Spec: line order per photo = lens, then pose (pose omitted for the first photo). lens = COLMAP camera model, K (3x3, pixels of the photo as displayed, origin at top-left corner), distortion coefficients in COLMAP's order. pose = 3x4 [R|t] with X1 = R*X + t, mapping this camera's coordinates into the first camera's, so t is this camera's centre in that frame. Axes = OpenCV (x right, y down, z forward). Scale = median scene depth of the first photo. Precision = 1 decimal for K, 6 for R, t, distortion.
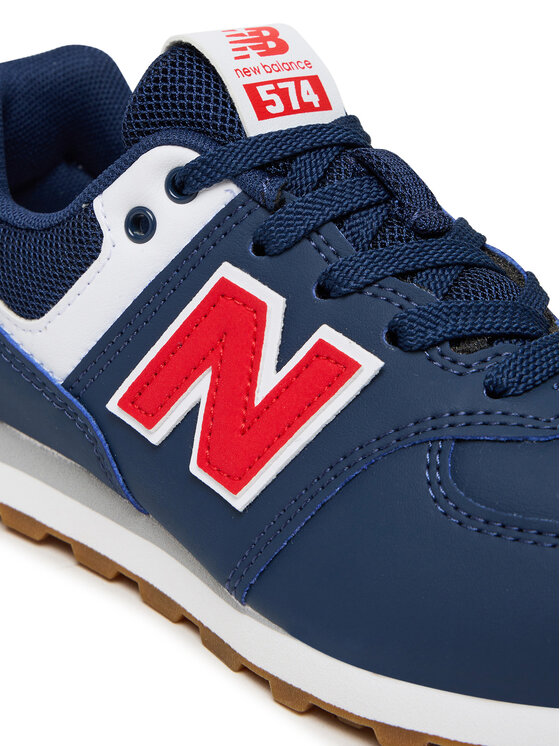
lens RADIAL K [[1937.5, 0, 280.0], [0, 1937.5, 373.0], [0, 0, 1]] dist [-0.369489, -0.346595]
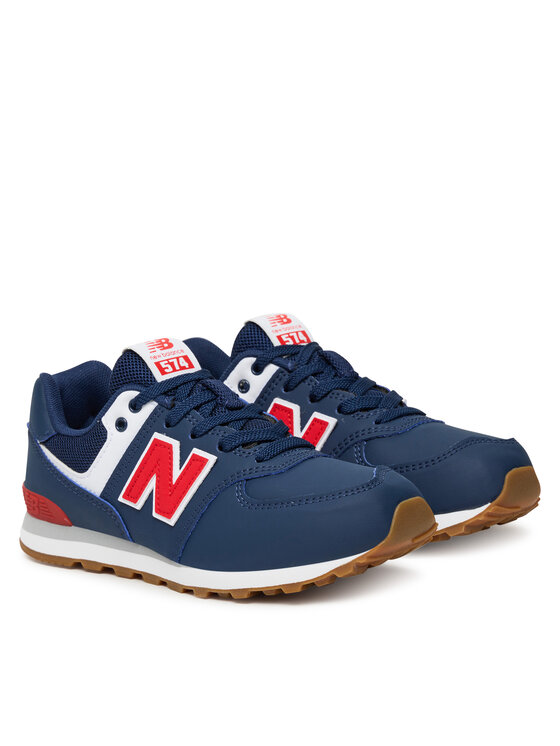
lens RADIAL K [[2195.4, 0, 280.0], [0, 2195.4, 373.0], [0, 0, 1]] dist [-0.062870, -0.200148]
pose [[0.986913, -0.156110, -0.040412, 0.258700], [0.146714, 0.973263, -0.176734, 0.395310], [0.066921, 0.168492, 0.983429, -1.807473]]
